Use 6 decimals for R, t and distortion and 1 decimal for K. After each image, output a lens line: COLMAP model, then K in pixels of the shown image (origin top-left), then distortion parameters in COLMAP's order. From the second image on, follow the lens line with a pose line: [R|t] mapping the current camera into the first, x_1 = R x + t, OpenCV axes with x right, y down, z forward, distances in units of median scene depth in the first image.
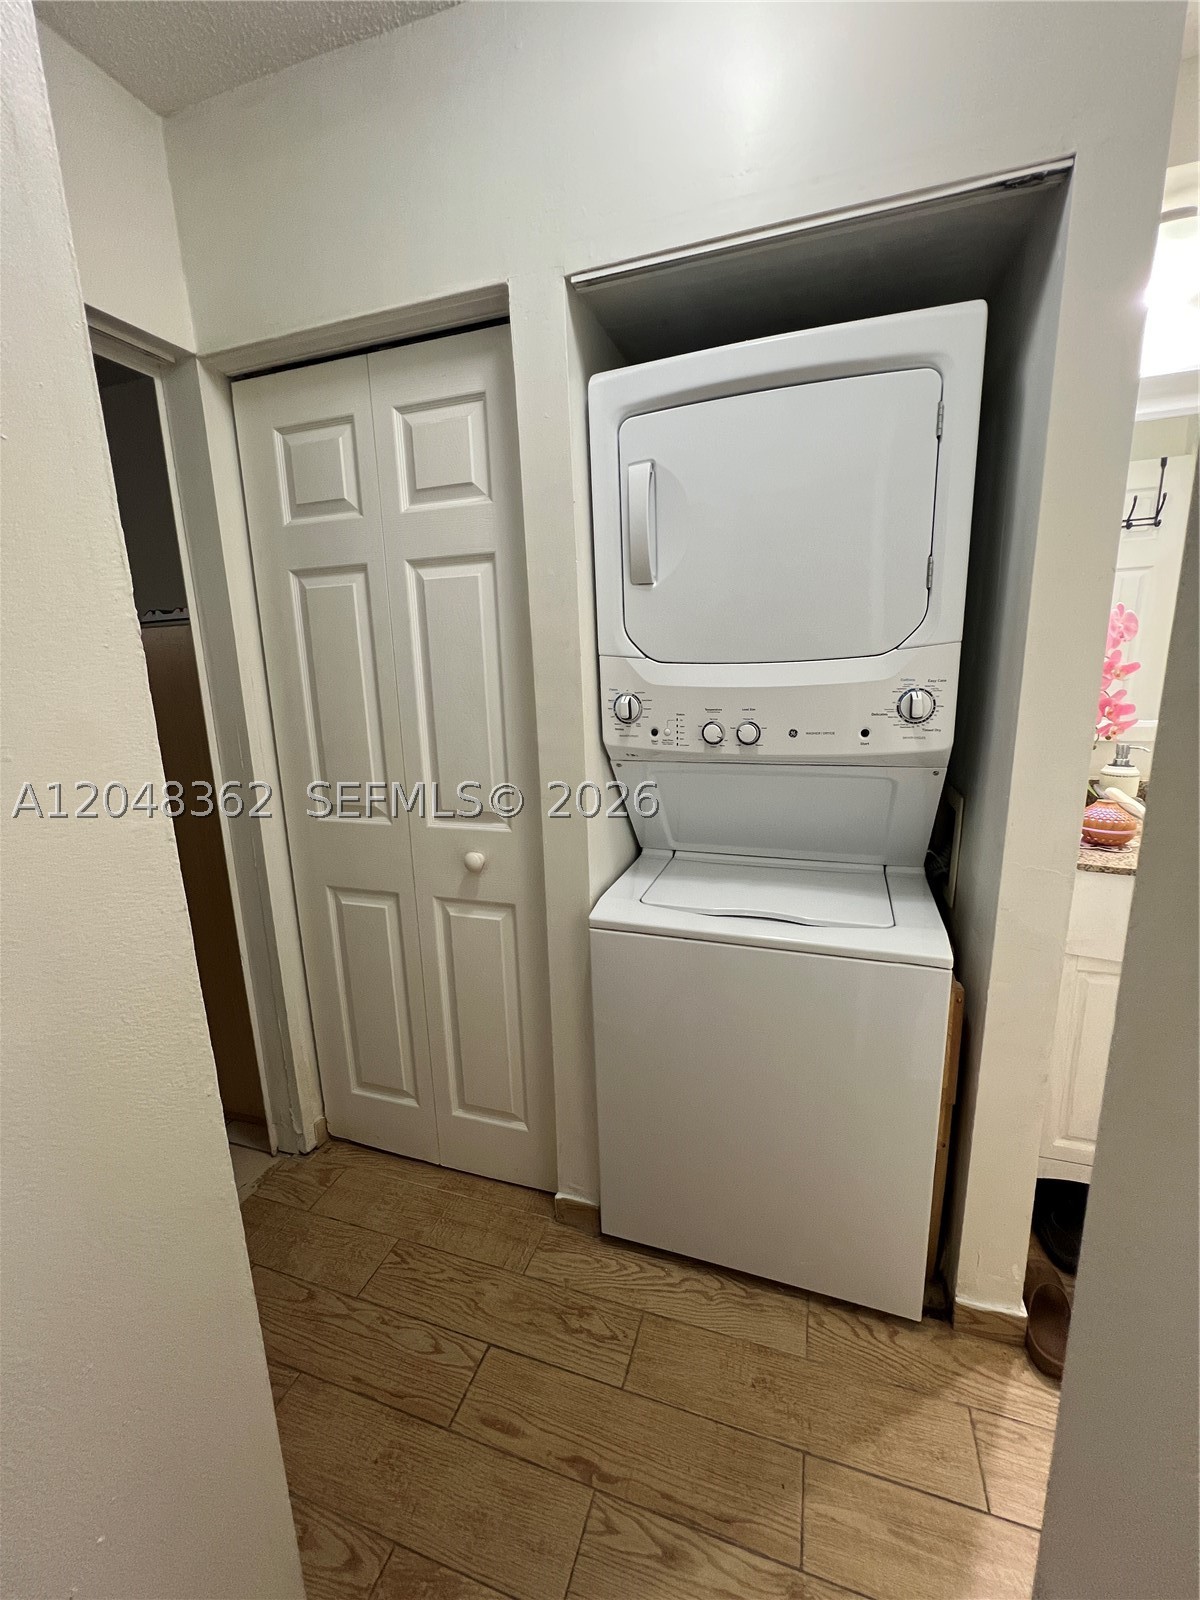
lens RADIAL K [[638.5, 0, 609.3], [0, 638.5, 795.1], [0, 0, 1]] dist [-0.001581, 0.001576]
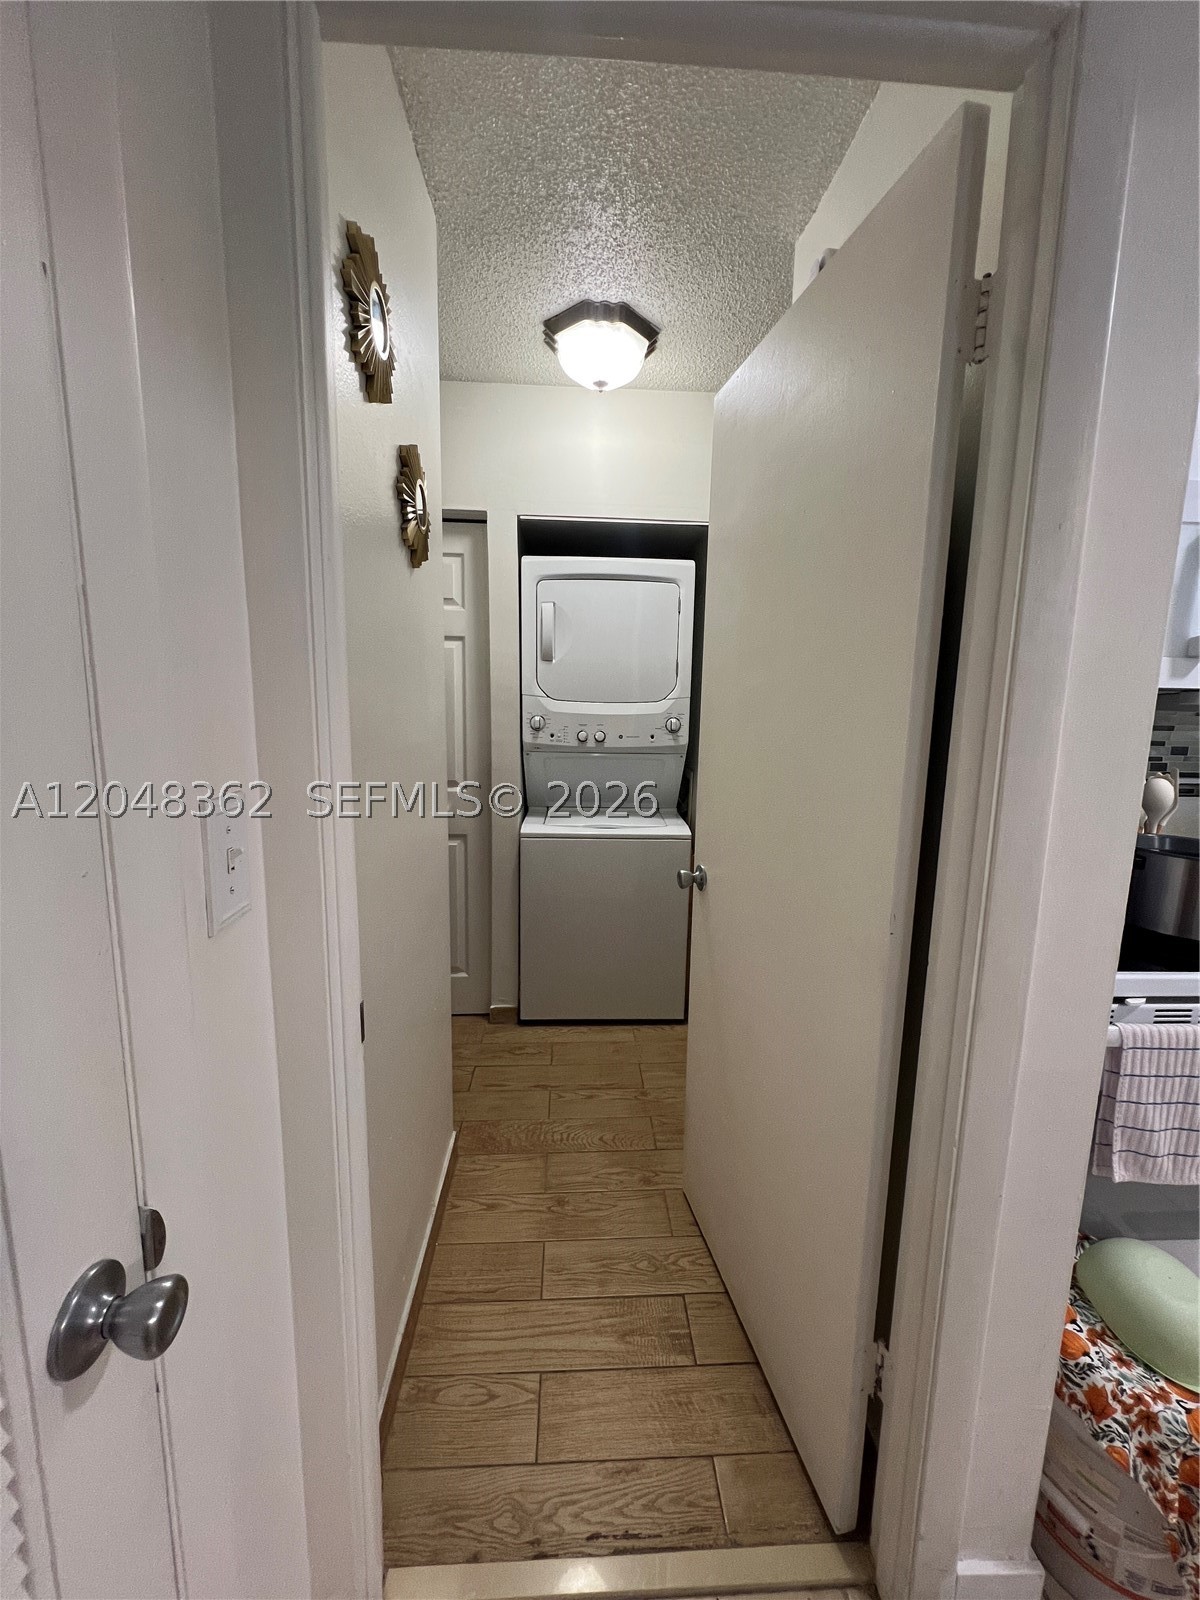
lens RADIAL K [[638.5, 0, 610.6], [0, 638.5, 794.8], [0, 0, 1]] dist [-0.001581, 0.001576]
pose [[0.927682, -0.005868, 0.373325, -0.507671], [0.028041, 0.998148, -0.053989, 0.198434], [-0.372316, 0.060553, 0.926128, -0.884485]]
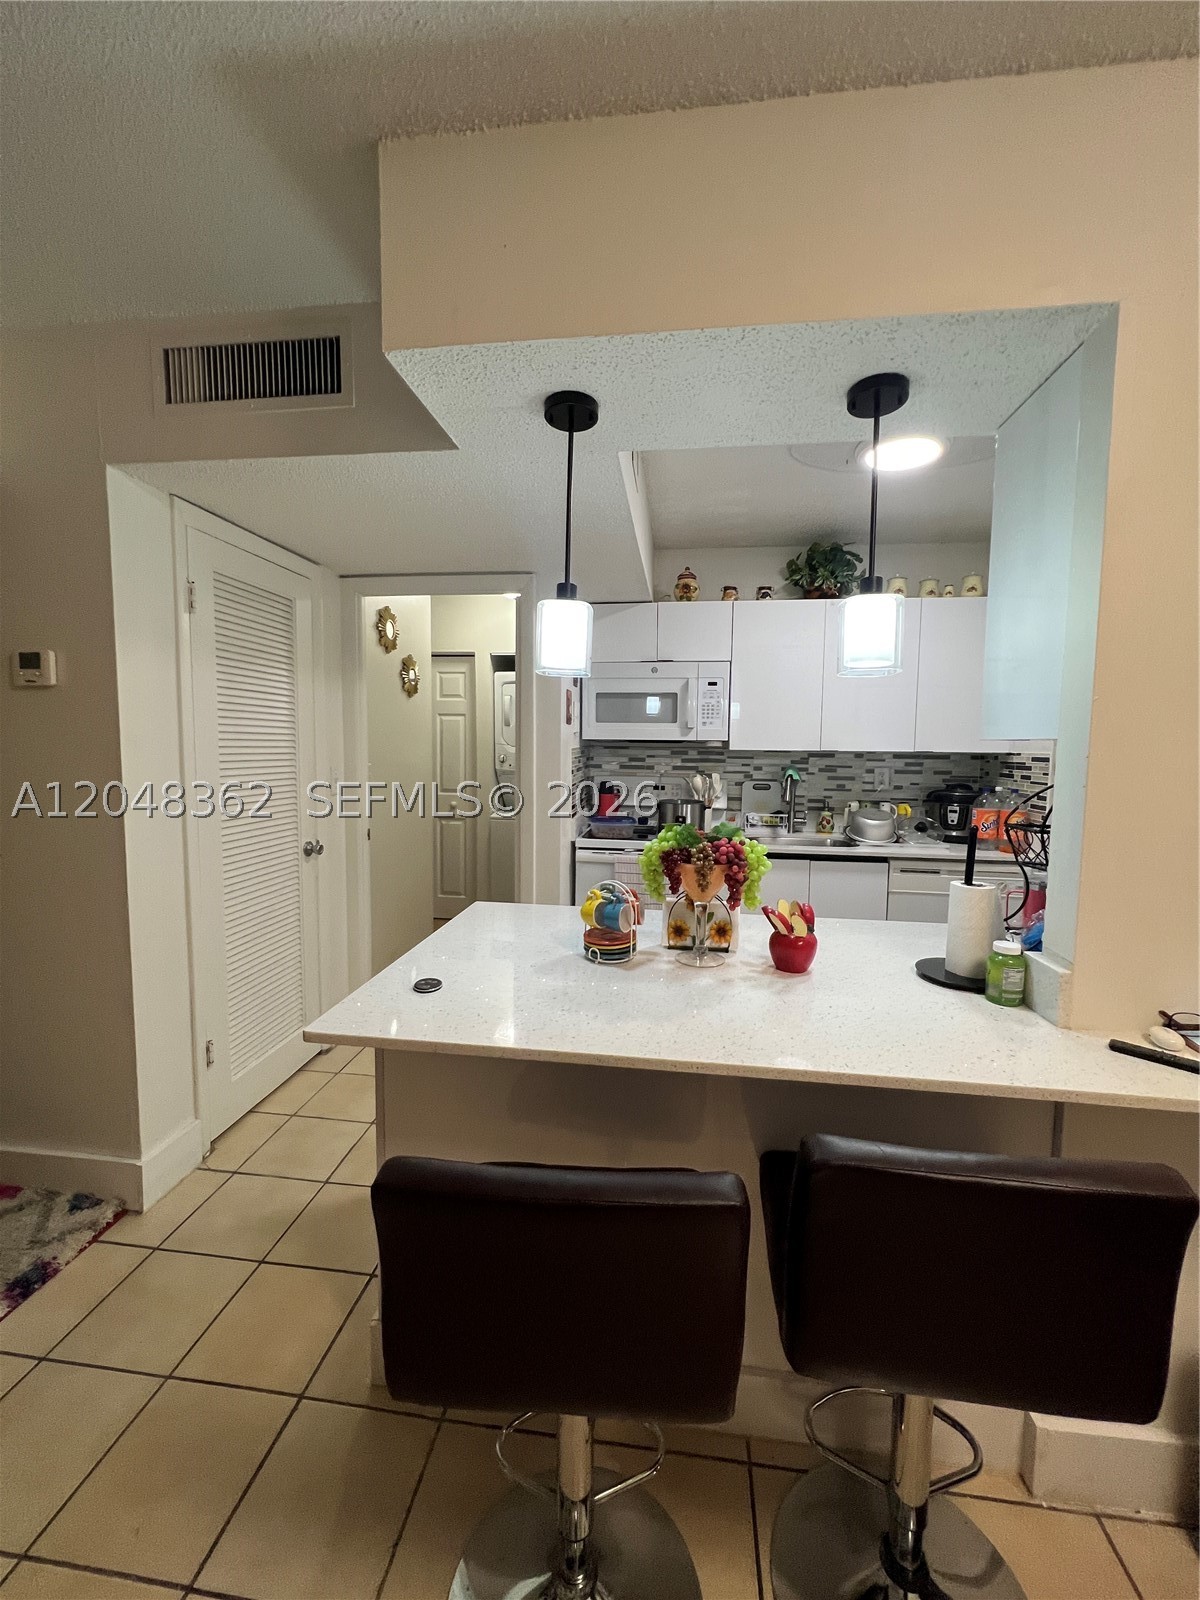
lens RADIAL K [[638.5, 0, 609.6], [0, 638.5, 793.6], [0, 0, 1]] dist [-0.001581, 0.001576]
pose [[0.978459, 0.026383, 0.204750, -0.117838], [0.000138, 0.991716, -0.128447, 0.536961], [-0.206442, 0.125708, 0.970350, -2.662739]]
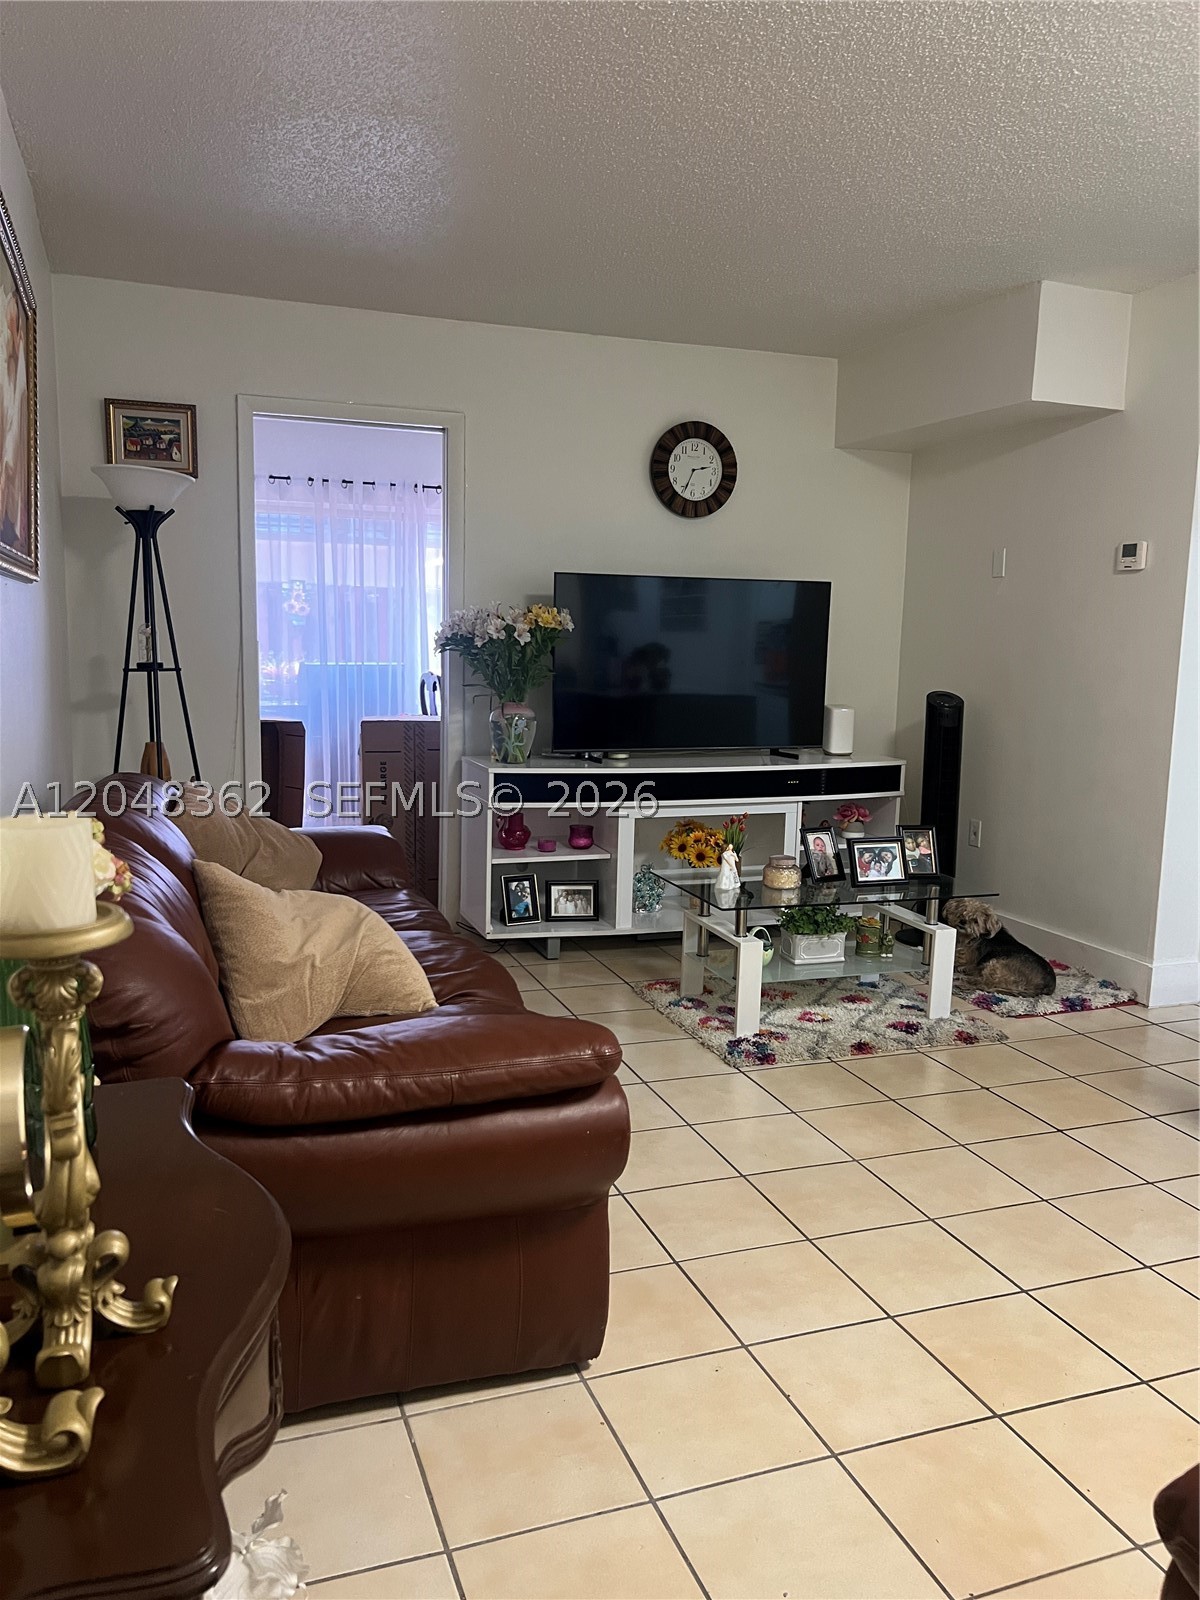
lens RADIAL K [[1207.9, 0, 600.8], [0, 1207.9, 801.7], [0, 0, 1]] dist [0.047685, -0.046271]
pose [[0.626091, 0.150044, -0.765178, 0.674882], [-0.202671, 0.978898, 0.026121, 0.951834], [0.752951, 0.138725, 0.643289, -4.229353]]
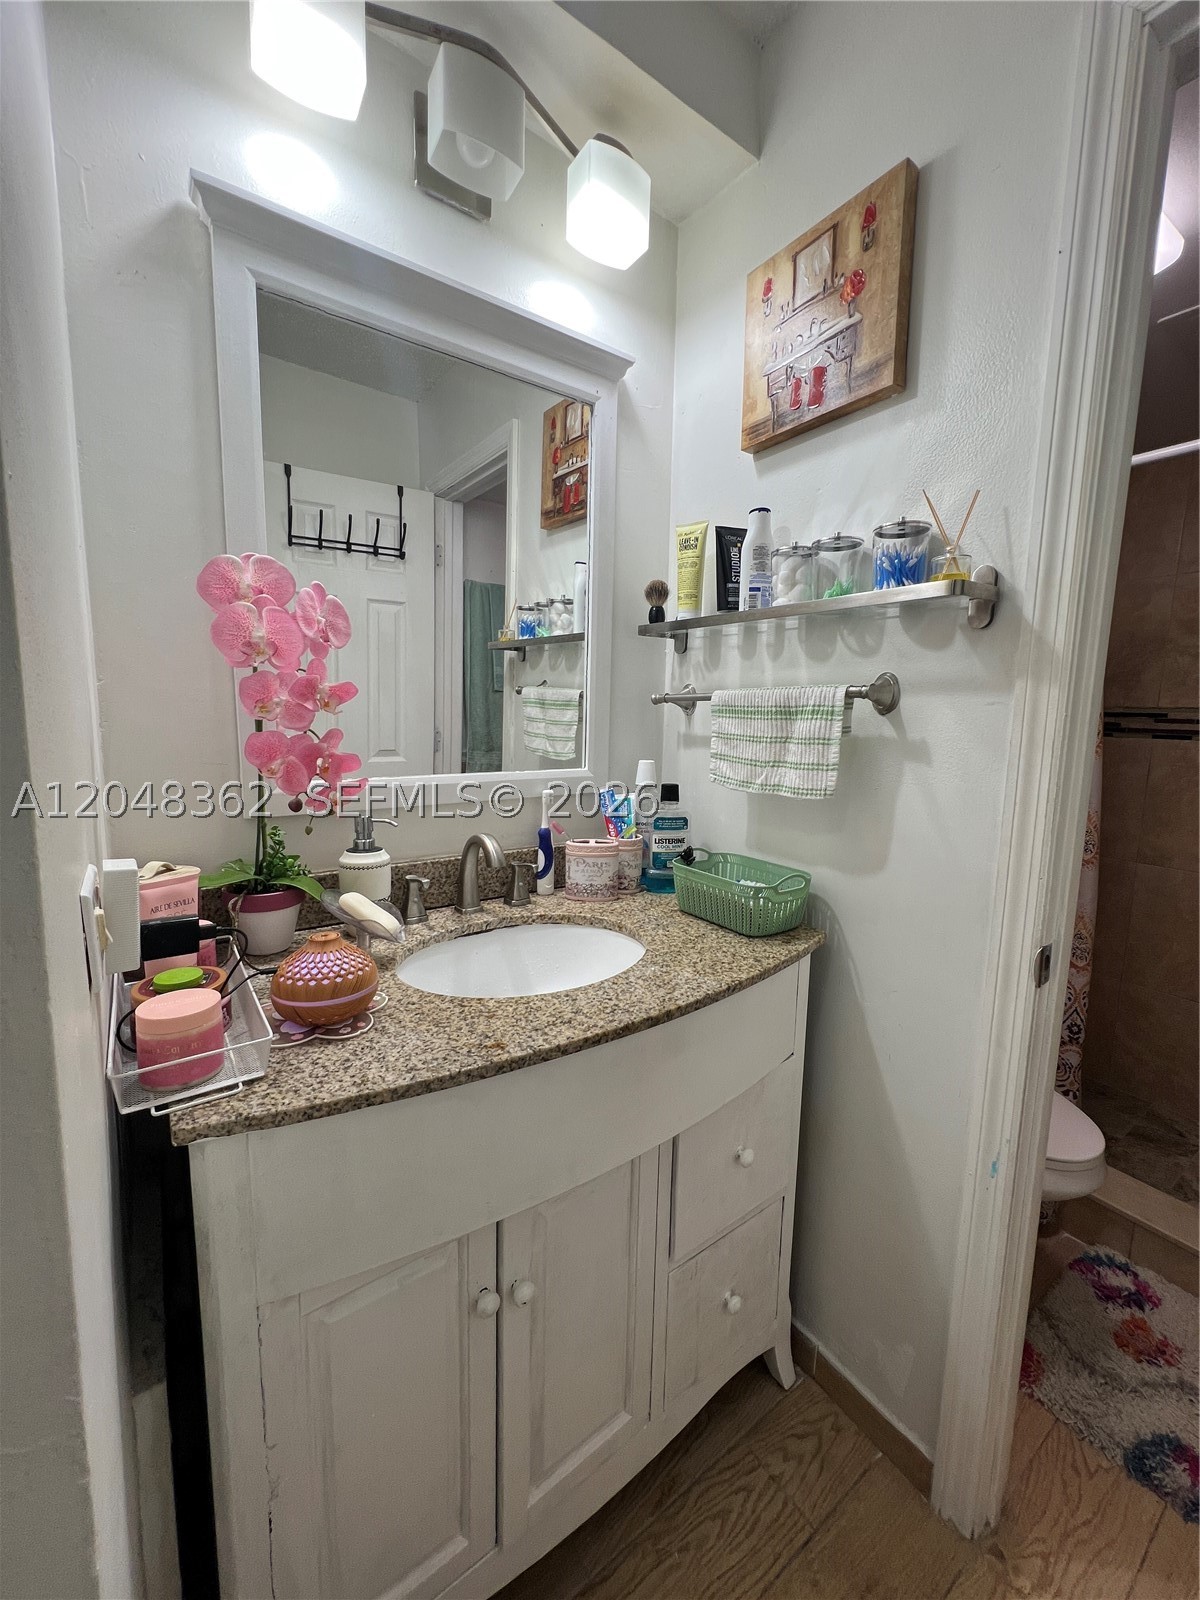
lens RADIAL K [[638.5, 0, 612.1], [0, 638.5, 797.4], [0, 0, 1]] dist [-0.001581, 0.001576]
pose [[0.579314, -0.063686, 0.812613, 0.380637], [0.124781, 0.992121, -0.011203, -0.053041], [-0.805497, 0.107889, 0.582696, 0.375766]]
